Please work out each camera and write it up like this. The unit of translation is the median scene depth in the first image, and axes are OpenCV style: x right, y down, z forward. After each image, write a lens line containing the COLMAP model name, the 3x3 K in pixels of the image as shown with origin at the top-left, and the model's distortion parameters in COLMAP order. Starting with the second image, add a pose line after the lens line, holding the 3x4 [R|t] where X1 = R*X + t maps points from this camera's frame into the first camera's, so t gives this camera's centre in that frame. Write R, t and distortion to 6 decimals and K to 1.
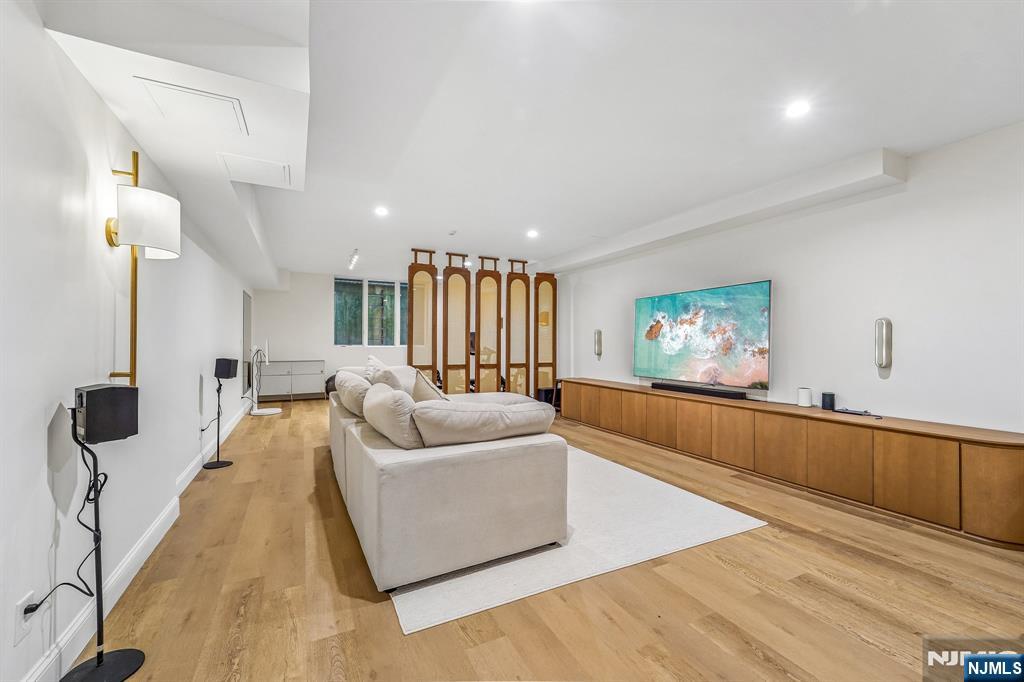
lens RADIAL K [[418.9, 0, 506.5], [0, 418.9, 343.0], [0, 0, 1]] dist [-0.016910, -0.000599]
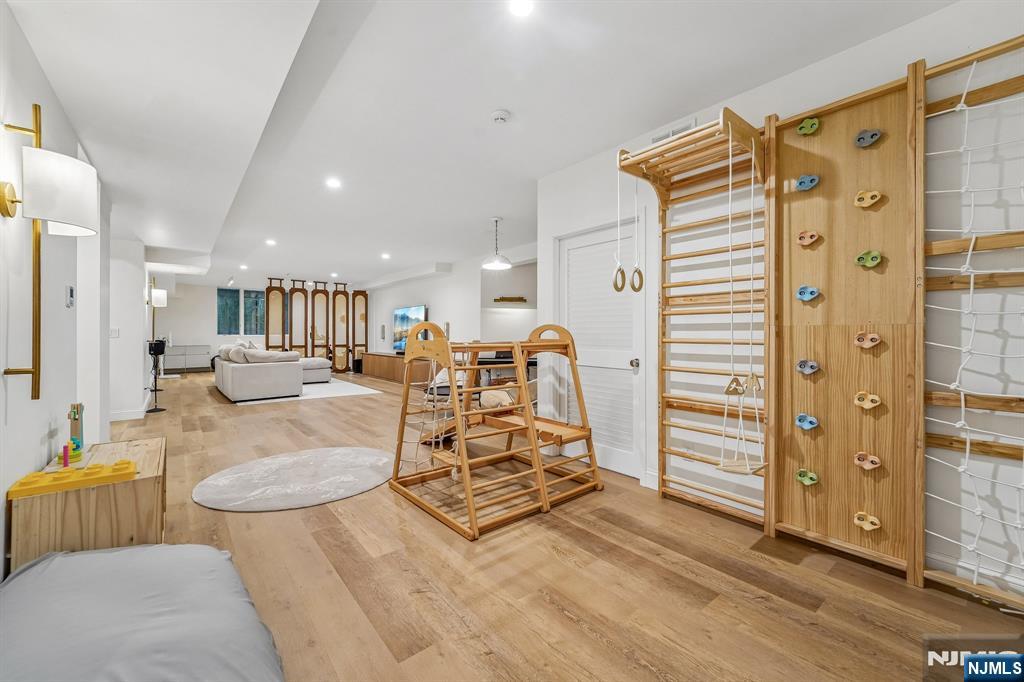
lens RADIAL K [[418.9, 0, 516.9], [0, 418.9, 333.9], [0, 0, 1]] dist [-0.016910, -0.000599]
pose [[0.972562, -0.007332, 0.232526, 0.319042], [0.006653, 0.999971, 0.003705, 0.004521], [-0.232547, -0.002056, 0.972583, -0.779355]]
